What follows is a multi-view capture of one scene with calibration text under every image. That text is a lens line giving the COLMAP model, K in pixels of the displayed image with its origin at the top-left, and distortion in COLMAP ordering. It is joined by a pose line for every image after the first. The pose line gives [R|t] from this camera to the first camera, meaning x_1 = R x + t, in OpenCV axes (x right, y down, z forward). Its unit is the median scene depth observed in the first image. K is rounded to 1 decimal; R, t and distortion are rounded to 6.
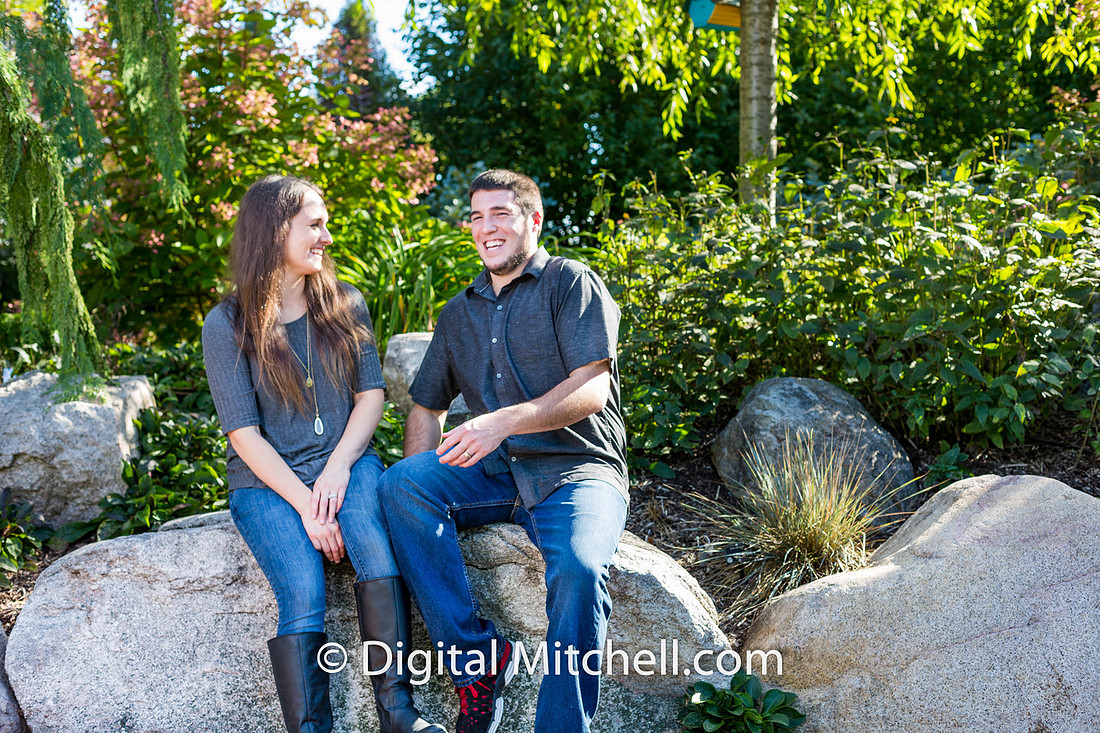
lens RADIAL K [[1602.9, 0, 566.5], [0, 1602.9, 367.7], [0, 0, 1]] dist [-0.036693, 0.042016]
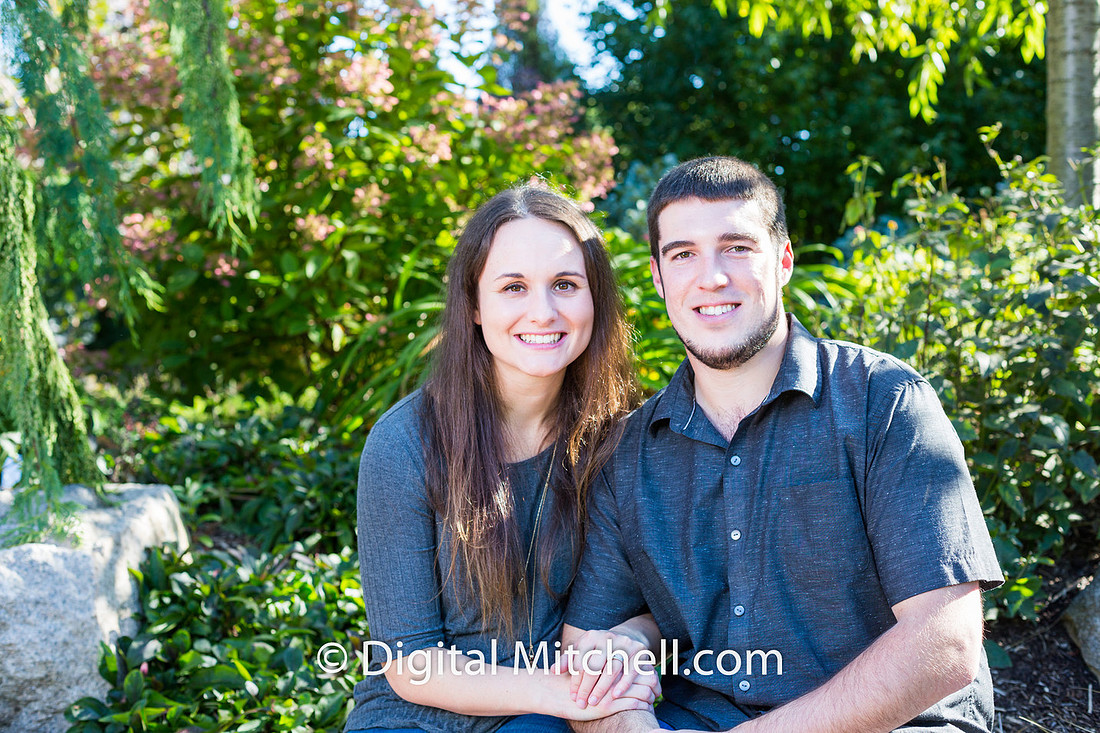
lens RADIAL K [[1602.9, 0, 566.5], [0, 1602.9, 367.7], [0, 0, 1]] dist [-0.036693, 0.042016]
pose [[0.993340, -0.005177, -0.115107, -0.021749], [0.005184, 0.999987, -0.000237, -0.034008], [0.115107, -0.000362, 0.993353, 0.300618]]
